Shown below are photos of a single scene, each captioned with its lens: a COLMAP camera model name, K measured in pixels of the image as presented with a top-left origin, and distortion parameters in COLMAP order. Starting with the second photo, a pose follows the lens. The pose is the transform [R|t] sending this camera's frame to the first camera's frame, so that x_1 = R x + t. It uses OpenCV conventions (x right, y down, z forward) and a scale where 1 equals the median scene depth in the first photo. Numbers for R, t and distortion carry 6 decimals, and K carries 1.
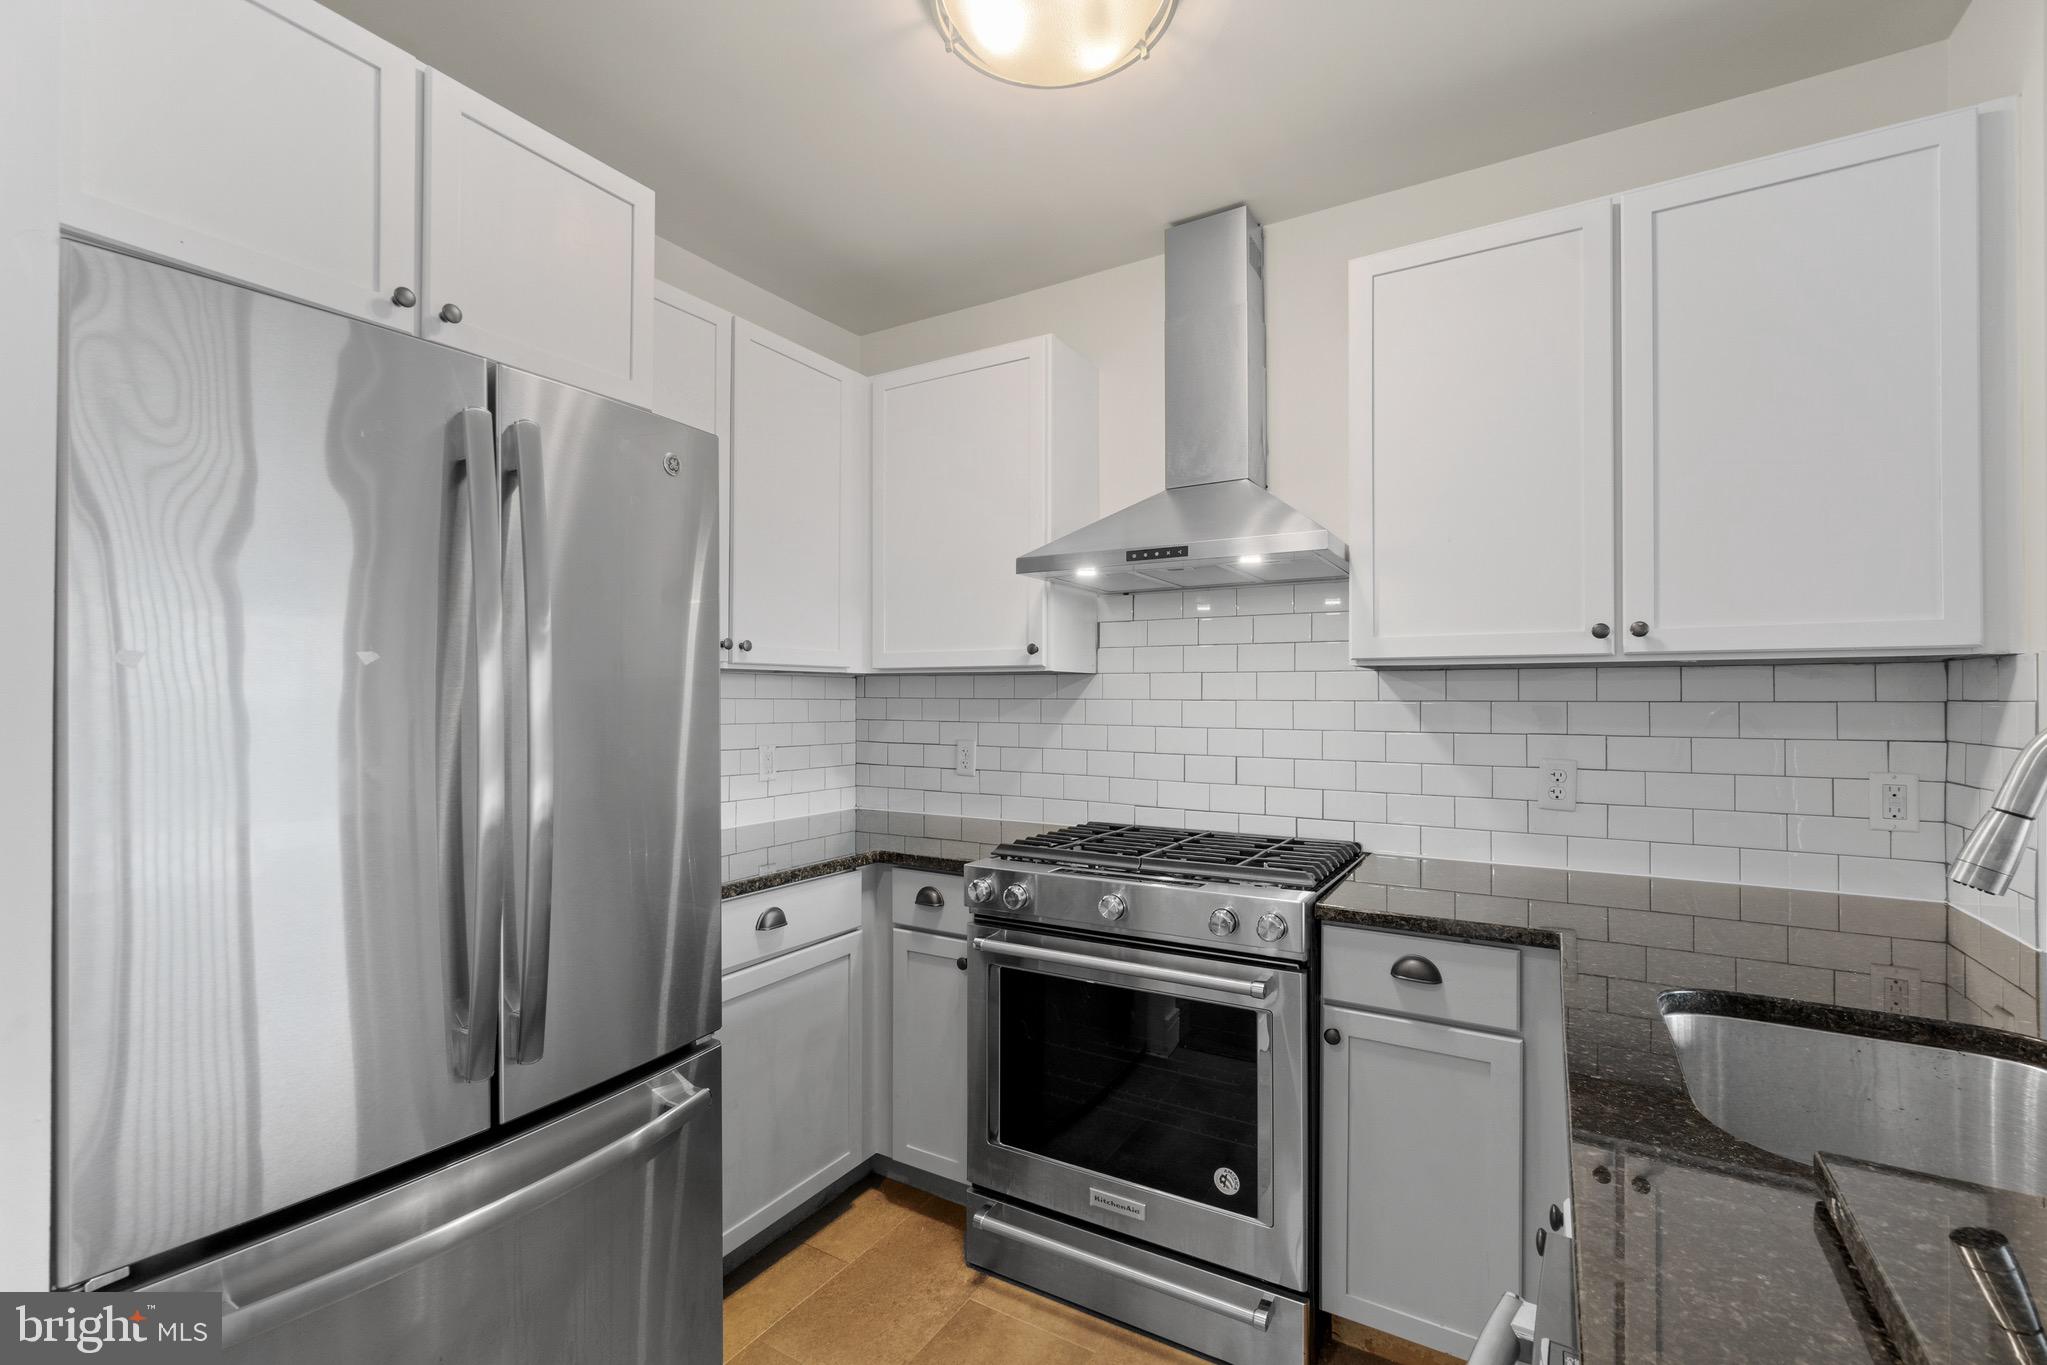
lens RADIAL K [[885.8, 0, 1009.1], [0, 885.8, 690.7], [0, 0, 1]] dist [-0.007580, 0.002923]
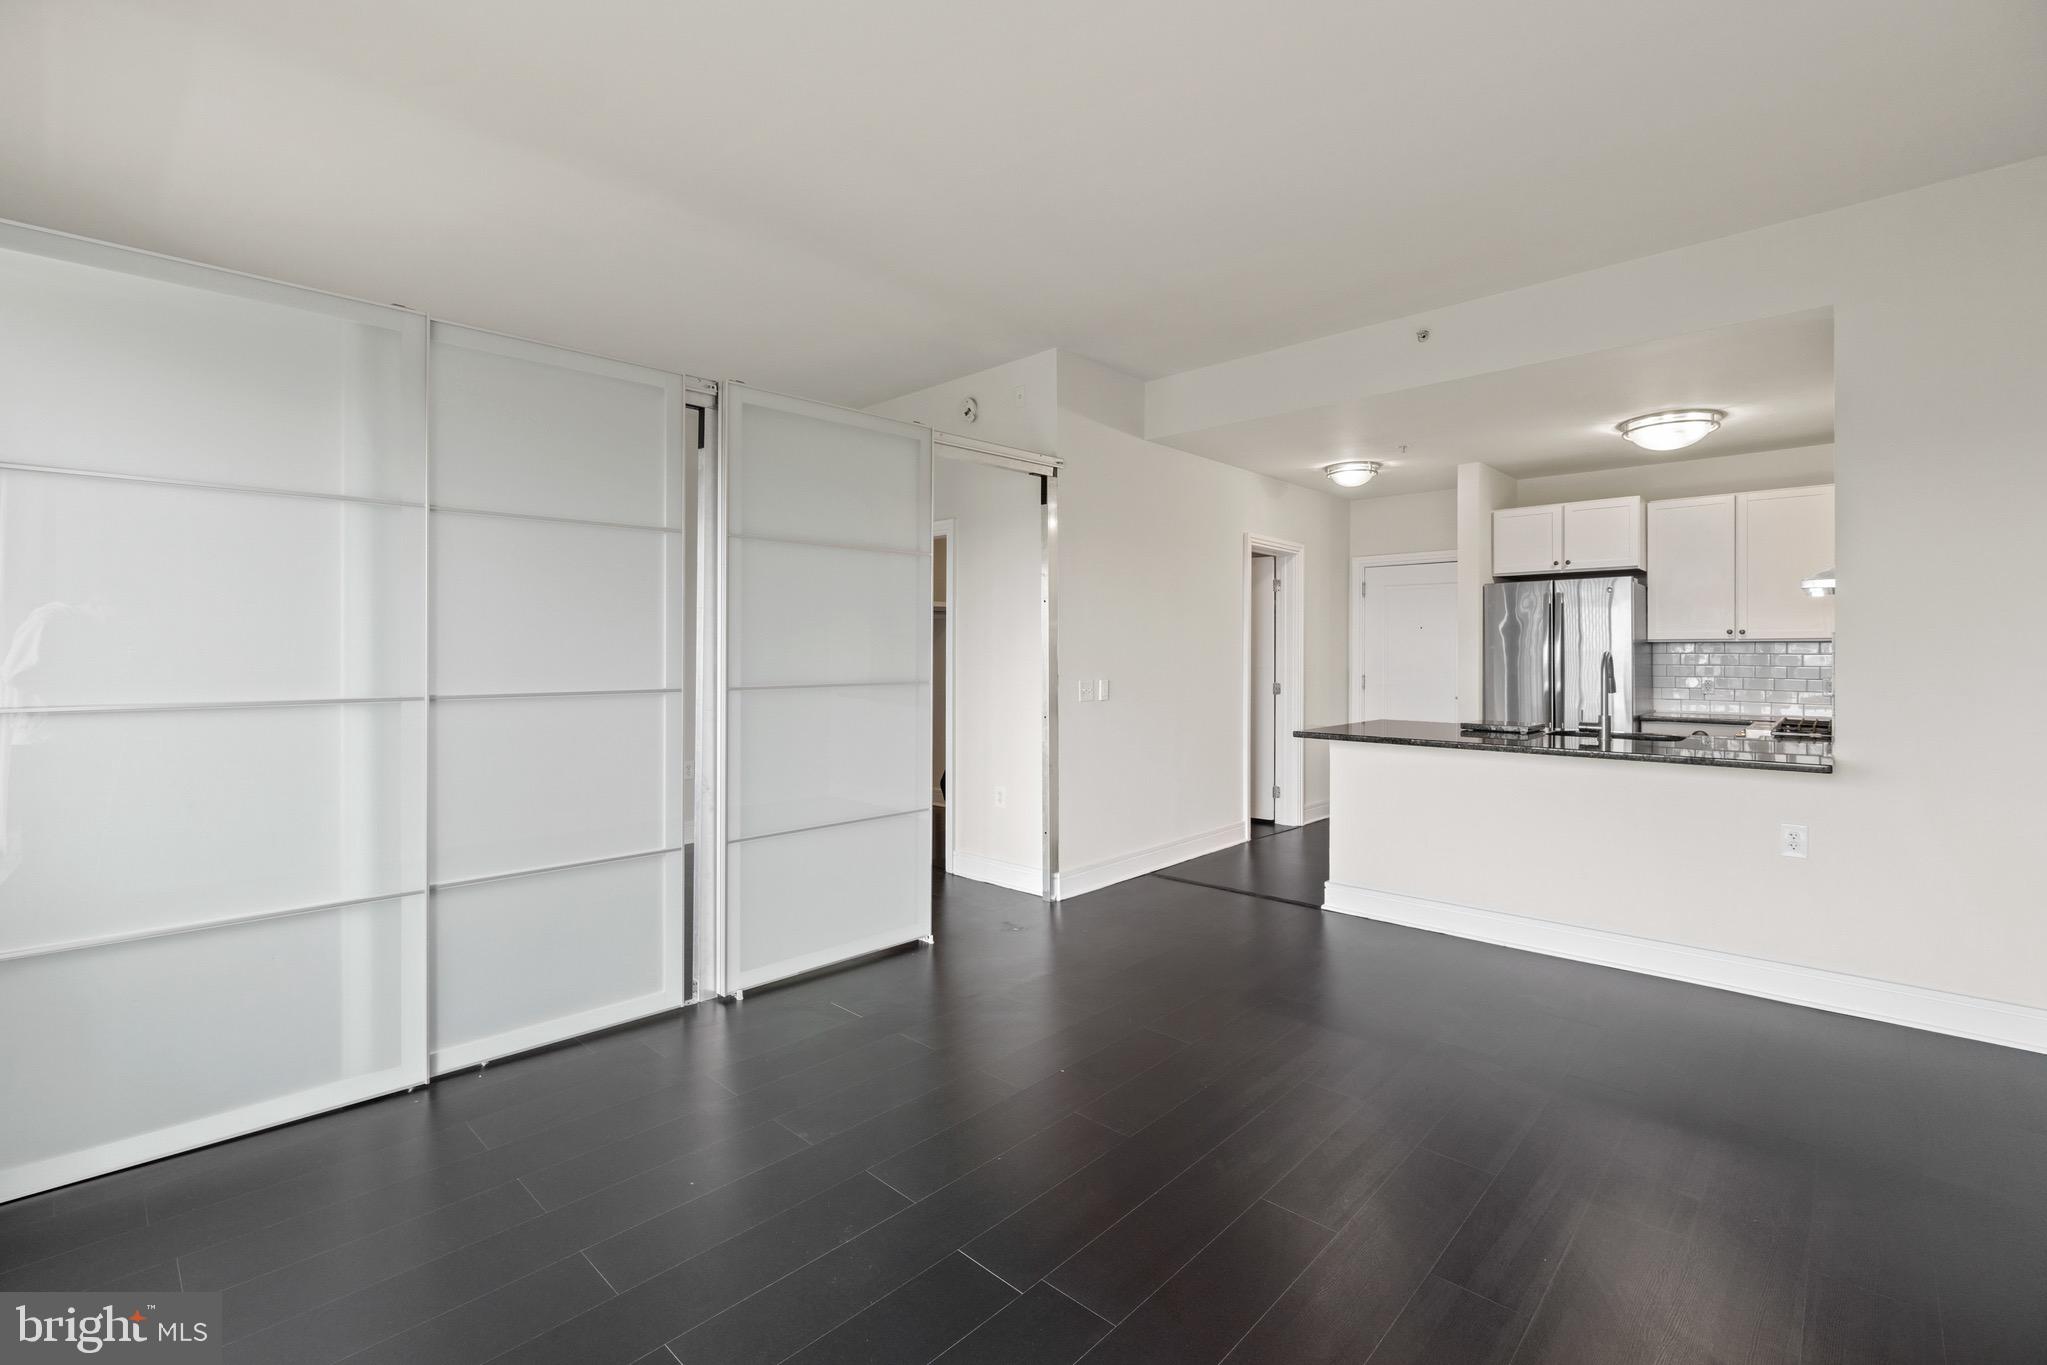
lens RADIAL K [[885.8, 0, 1010.7], [0, 885.8, 655.8], [0, 0, 1]] dist [-0.007580, 0.002923]
pose [[-0.209168, -0.000441, -0.977880, 2.848099], [0.005725, 0.999982, -0.001676, 0.008730], [0.977863, -0.005949, -0.209162, -0.510536]]
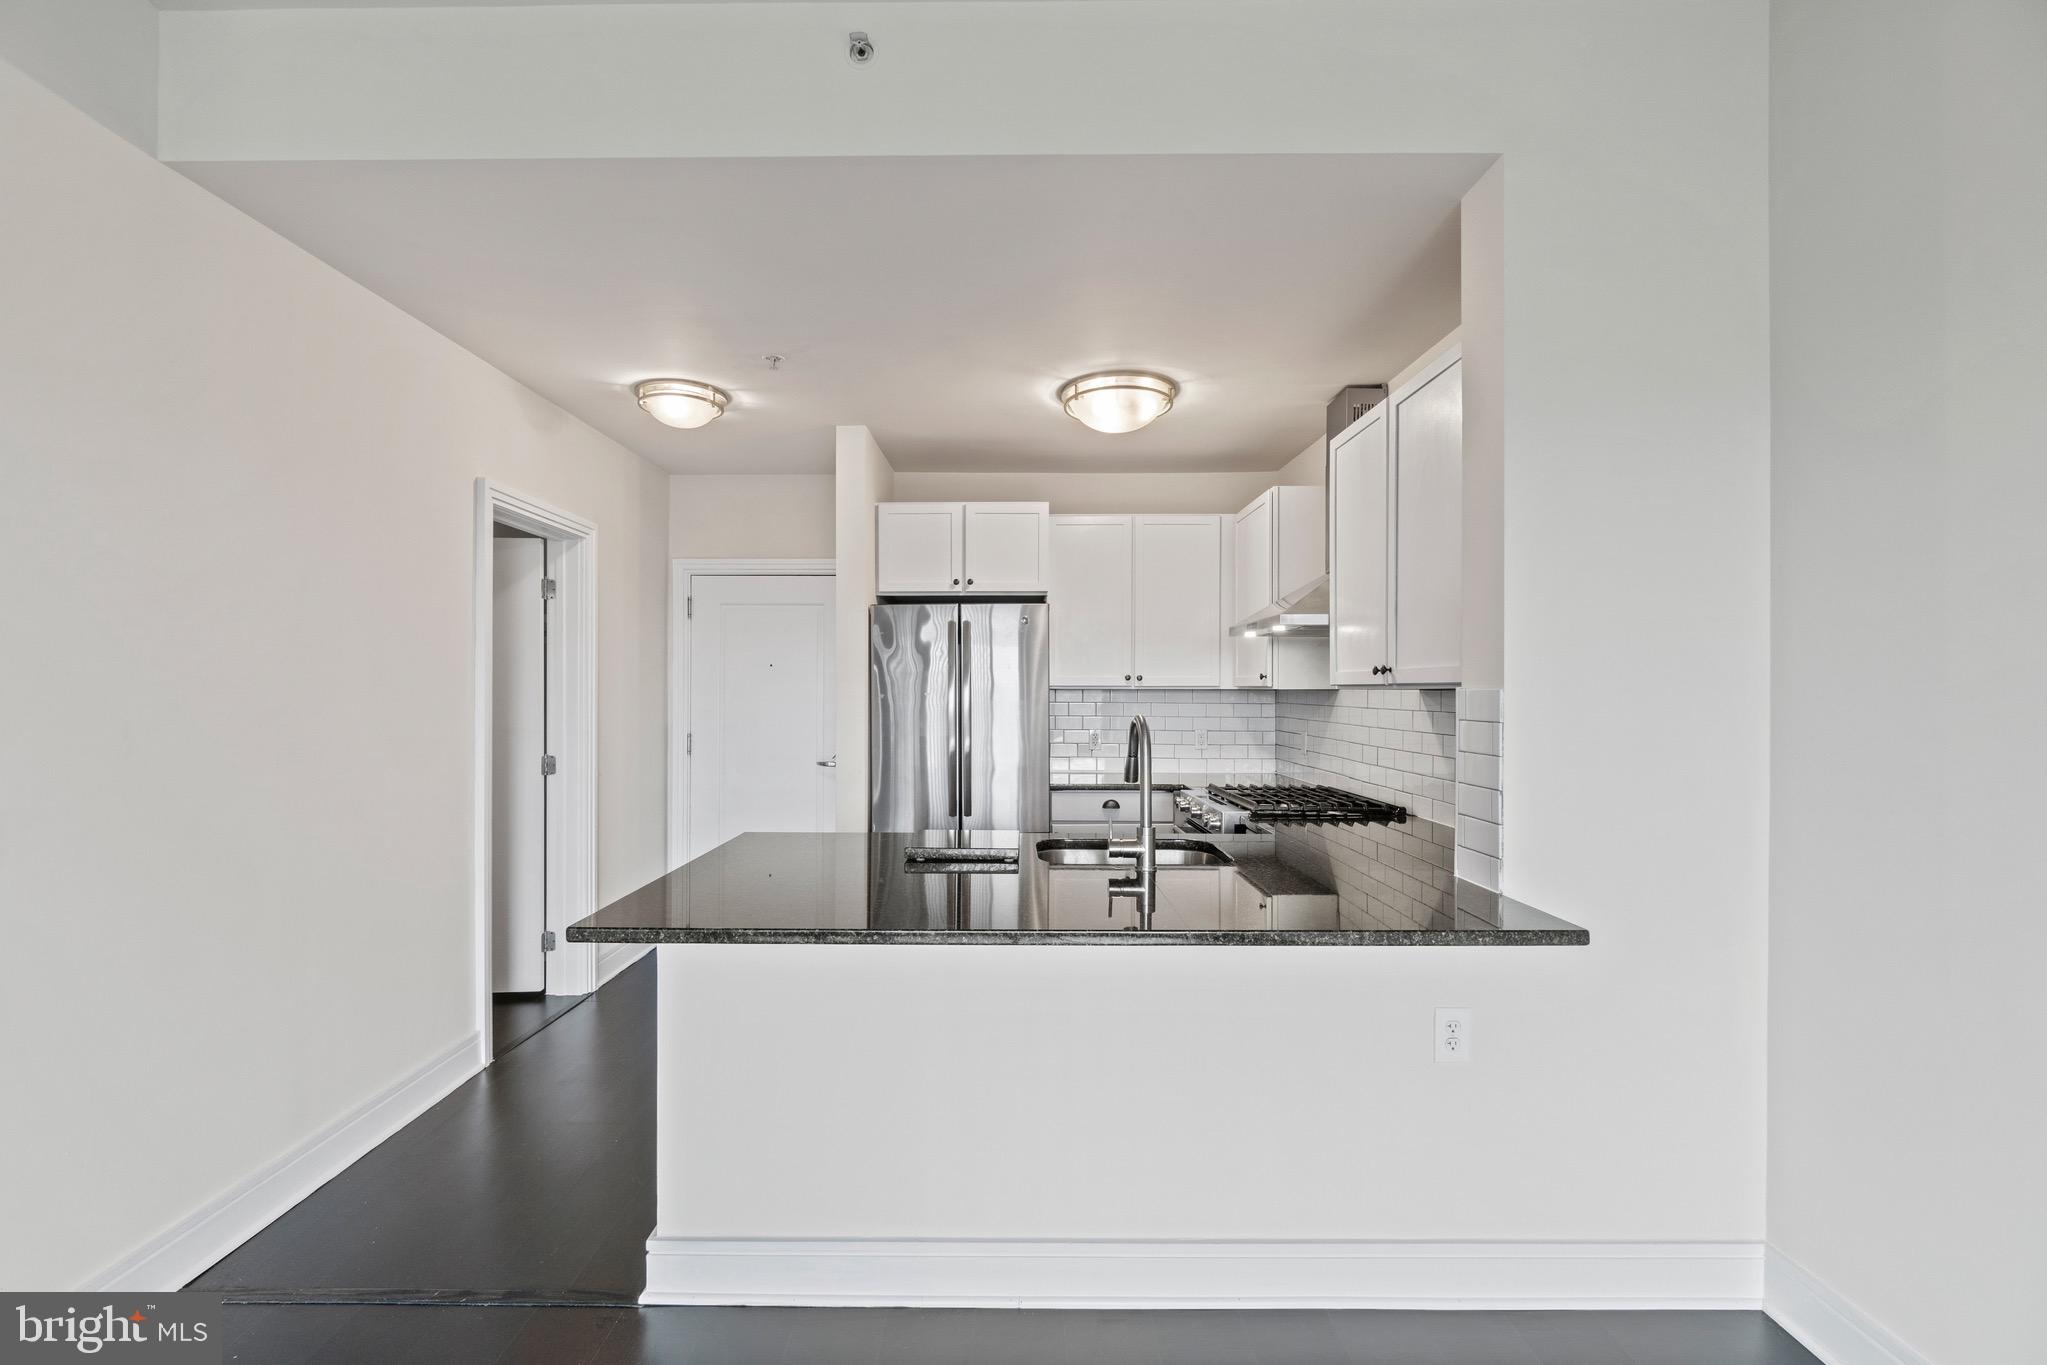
lens RADIAL K [[885.8, 0, 1007.4], [0, 885.8, 689.4], [0, 0, 1]] dist [-0.007580, 0.002923]
pose [[0.516454, -0.001913, -0.856313, 1.490746], [0.006069, 0.999981, 0.001426, -0.033406], [0.856294, -0.005934, 0.516455, -0.359552]]
